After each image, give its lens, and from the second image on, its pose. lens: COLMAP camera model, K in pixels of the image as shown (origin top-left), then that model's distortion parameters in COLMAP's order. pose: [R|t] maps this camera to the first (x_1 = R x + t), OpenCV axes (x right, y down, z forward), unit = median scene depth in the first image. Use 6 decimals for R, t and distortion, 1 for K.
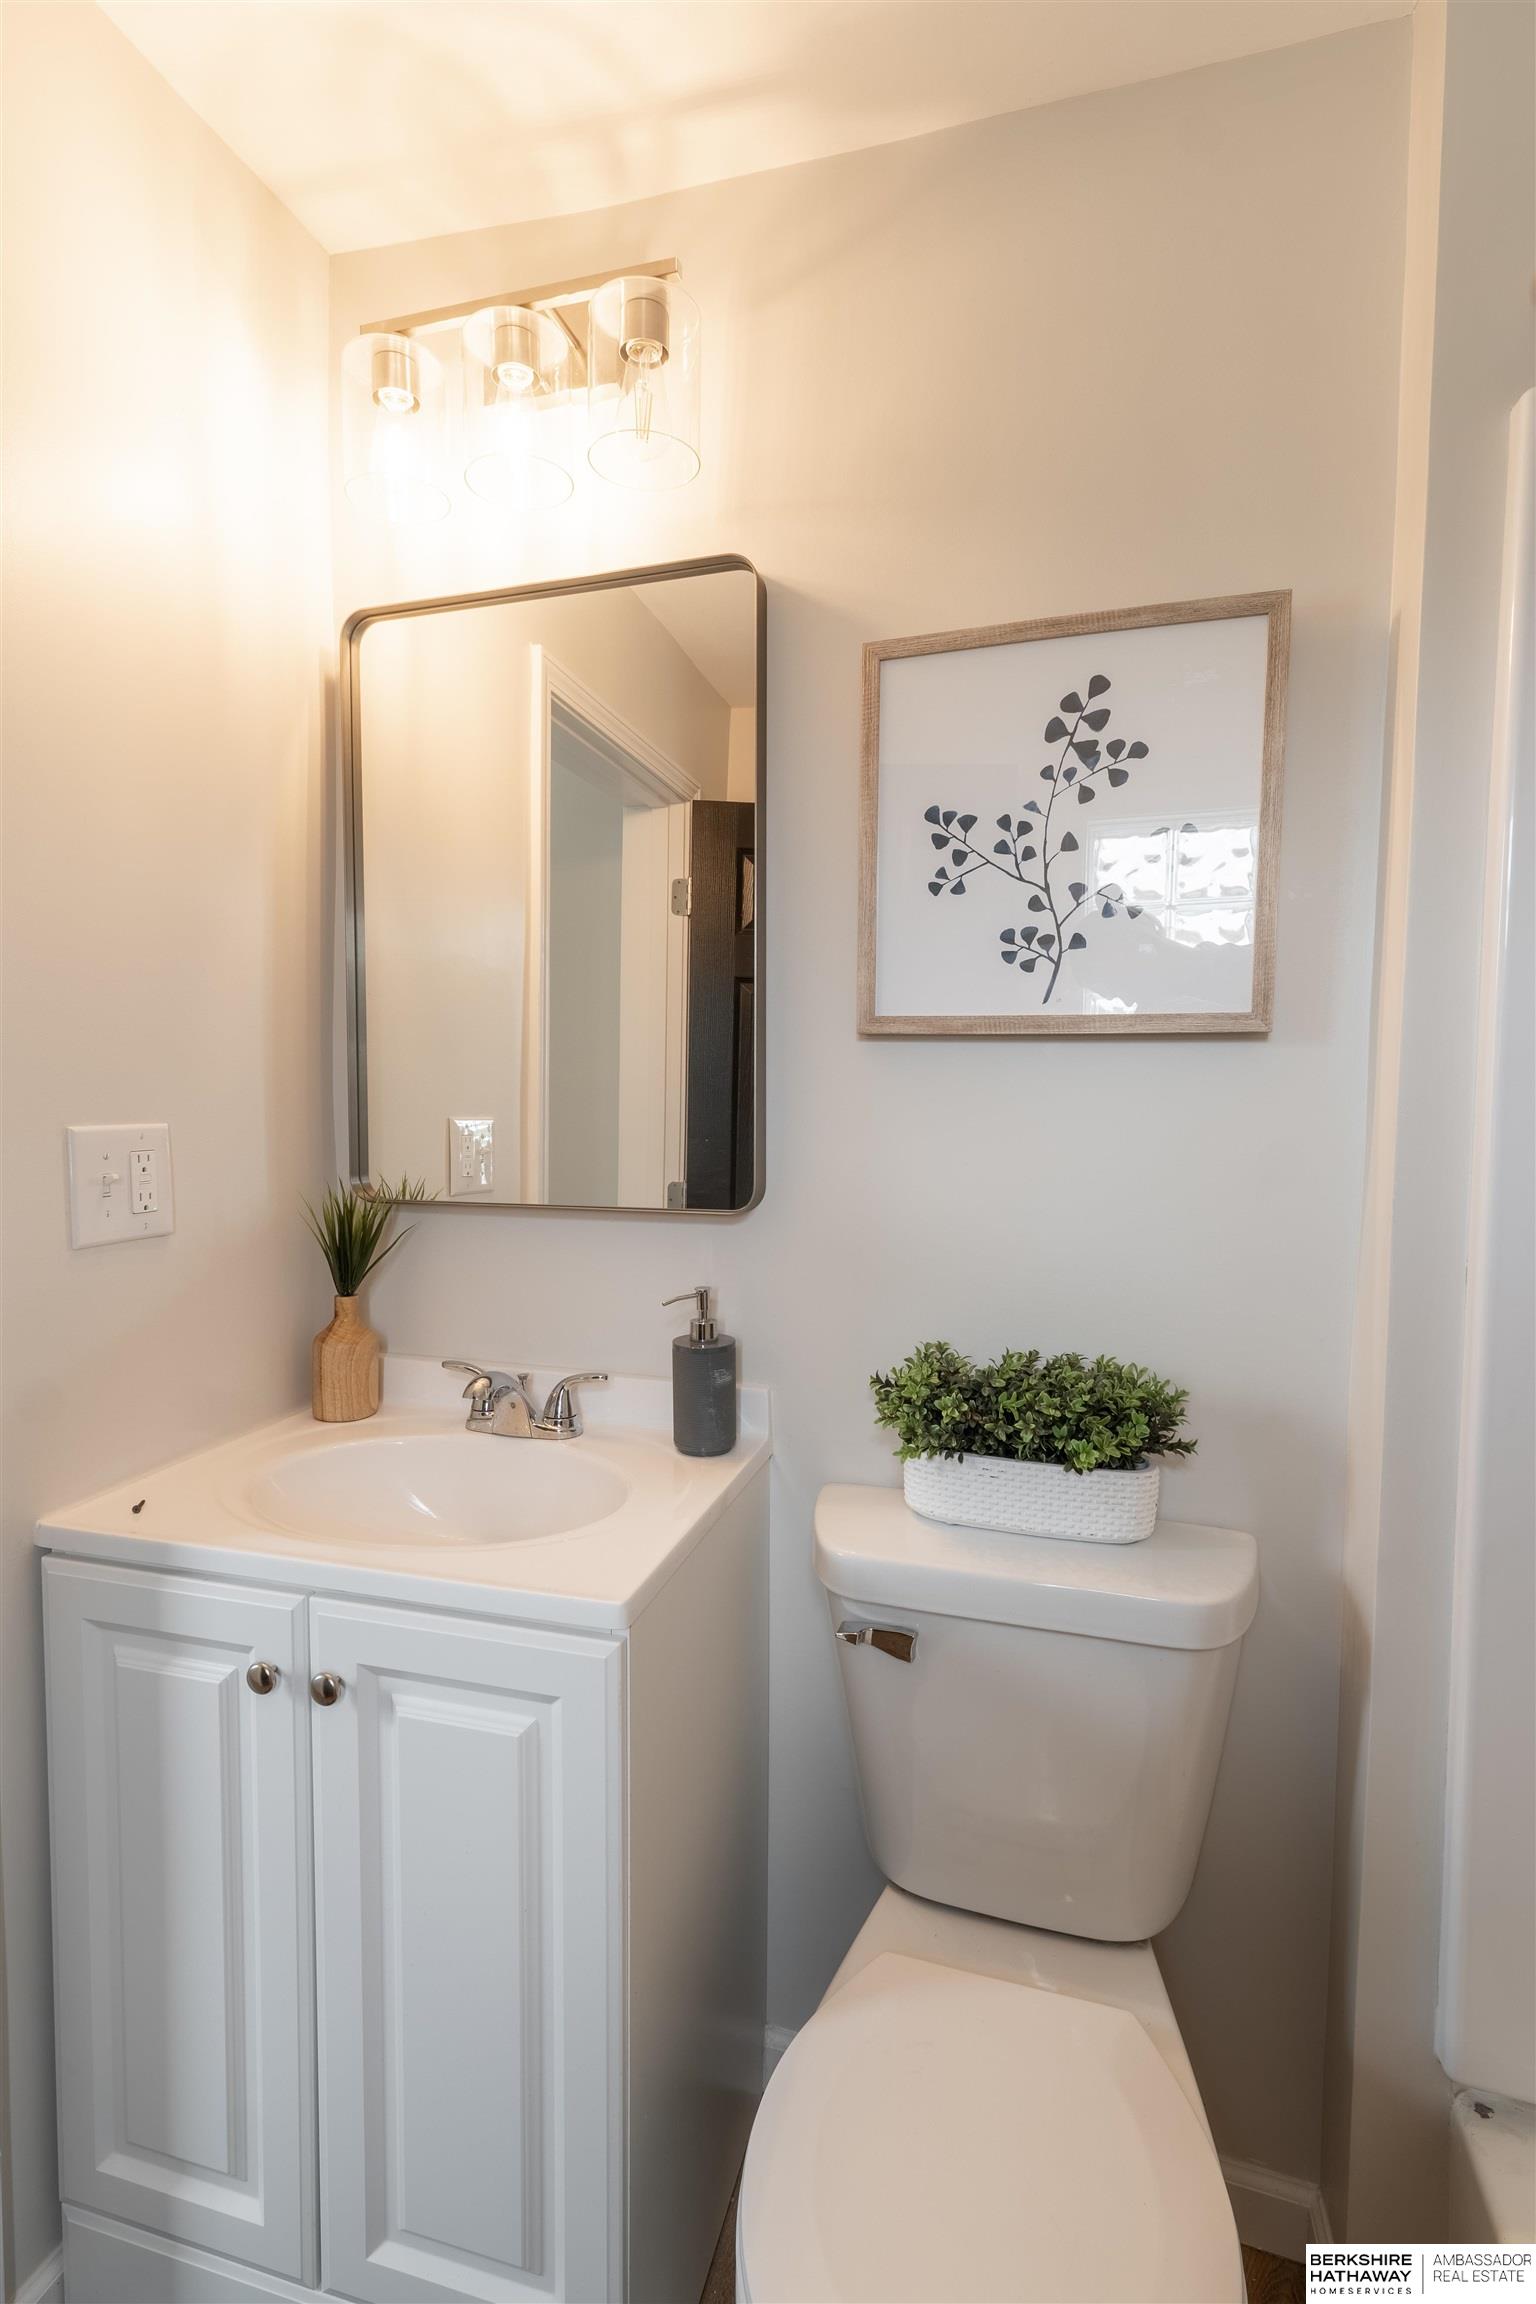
lens RADIAL K [[1036.9, 0, 768.0], [0, 1036.9, 1152.0], [0, 0, 1]] dist [0.012340, 0.000070]
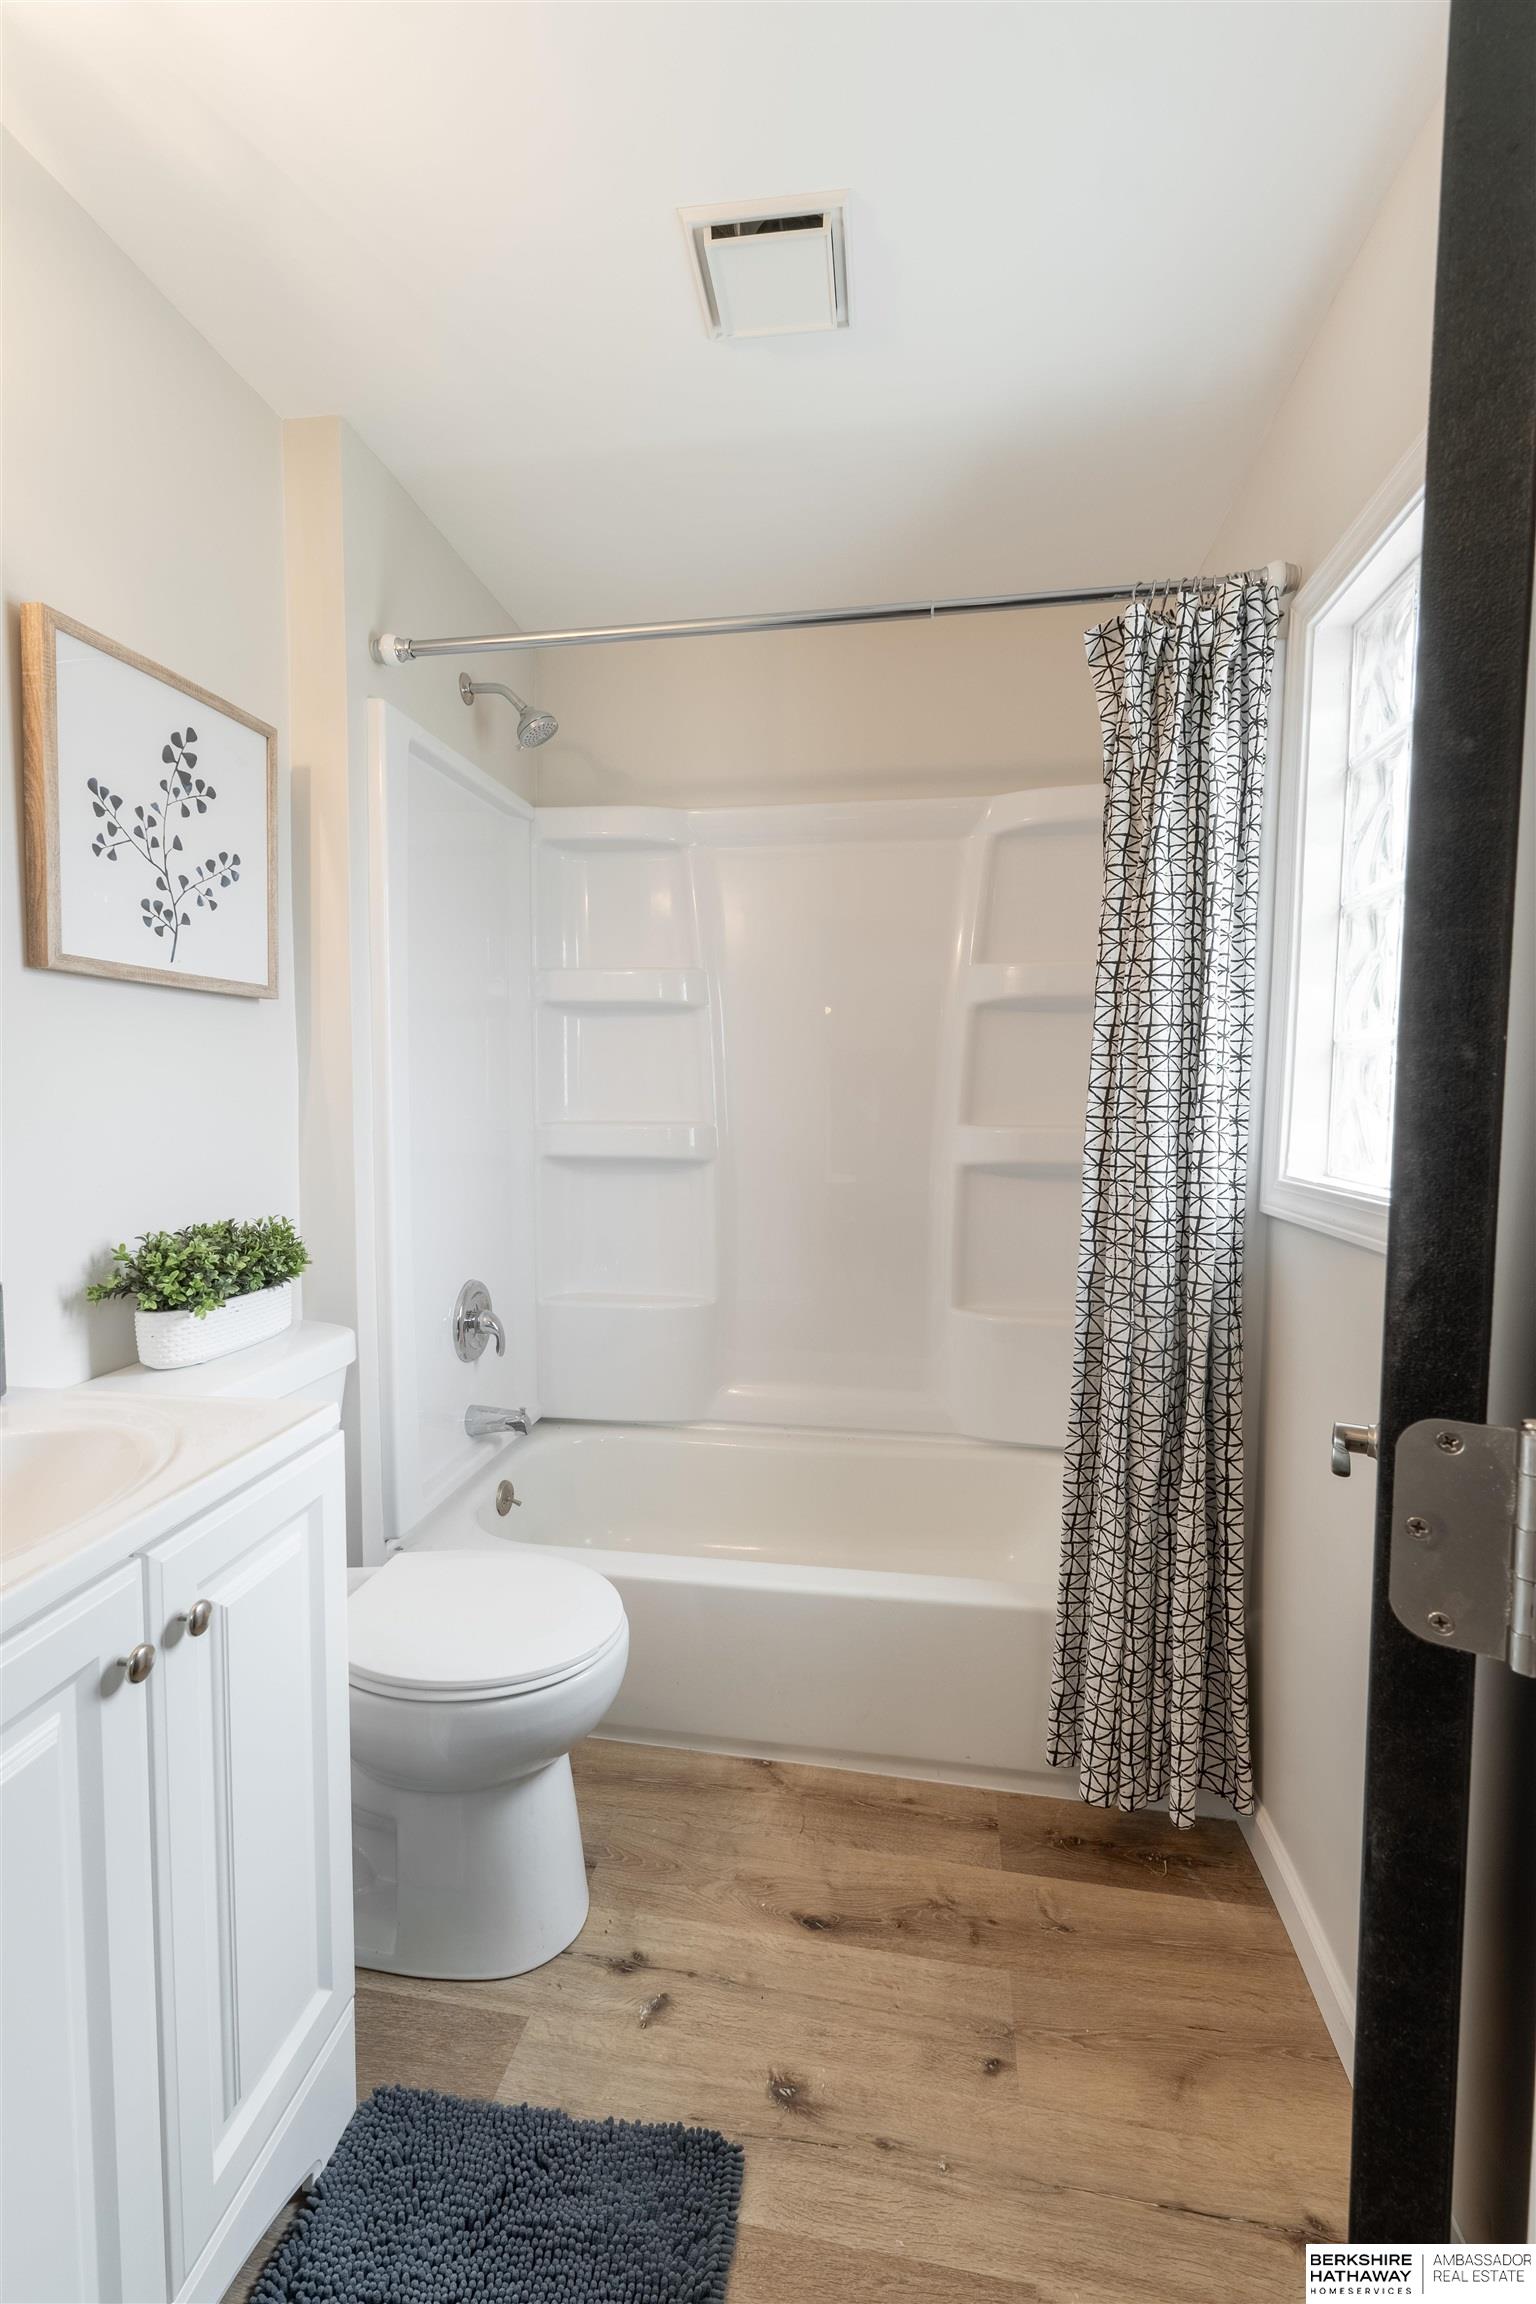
lens RADIAL K [[1036.9, 0, 768.0], [0, 1036.9, 1152.0], [0, 0, 1]] dist [0.012340, 0.000070]
pose [[-0.129859, -0.070606, 0.989015, -1.147794], [0.048581, 0.995810, 0.077470, 0.029246], [-0.990342, 0.058107, -0.125885, 0.437340]]
